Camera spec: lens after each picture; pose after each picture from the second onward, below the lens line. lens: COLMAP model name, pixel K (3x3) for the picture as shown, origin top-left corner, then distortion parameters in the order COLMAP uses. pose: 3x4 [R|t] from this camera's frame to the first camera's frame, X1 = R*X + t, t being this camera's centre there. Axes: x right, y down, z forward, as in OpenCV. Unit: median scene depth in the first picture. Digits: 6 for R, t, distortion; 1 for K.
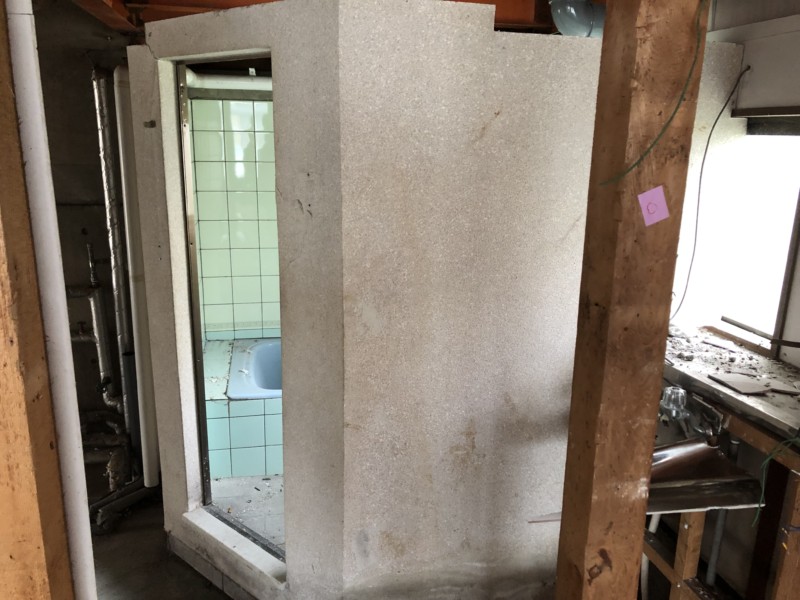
lens RADIAL K [[661.0, 0, 397.4], [0, 661.0, 302.1], [0, 0, 1]] dist [0.049110, -0.041904]
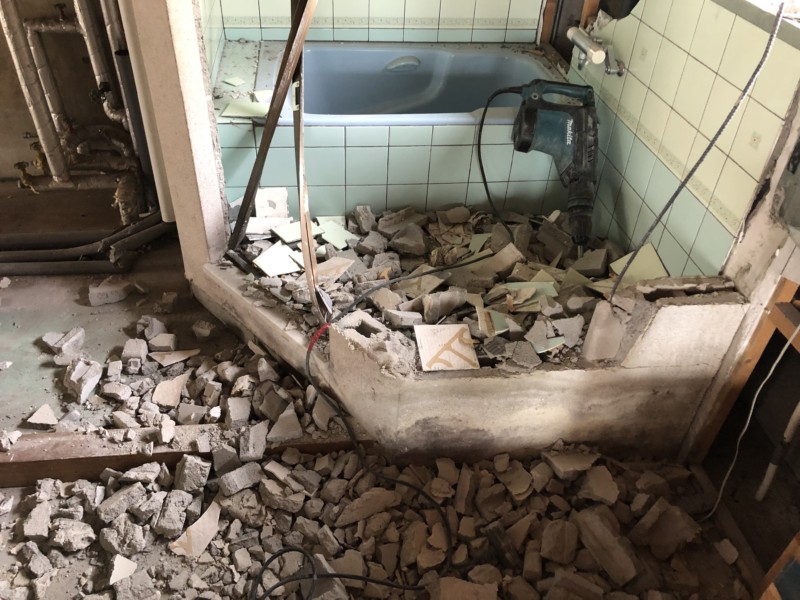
lens RADIAL K [[661.0, 0, 398.5], [0, 661.0, 297.8], [0, 0, 1]] dist [0.049110, -0.041904]
pose [[0.996738, 0.066780, -0.045311, -0.035459], [-0.043039, 0.914831, 0.401538, 0.013365], [0.068267, -0.398278, 0.914721, 0.207804]]
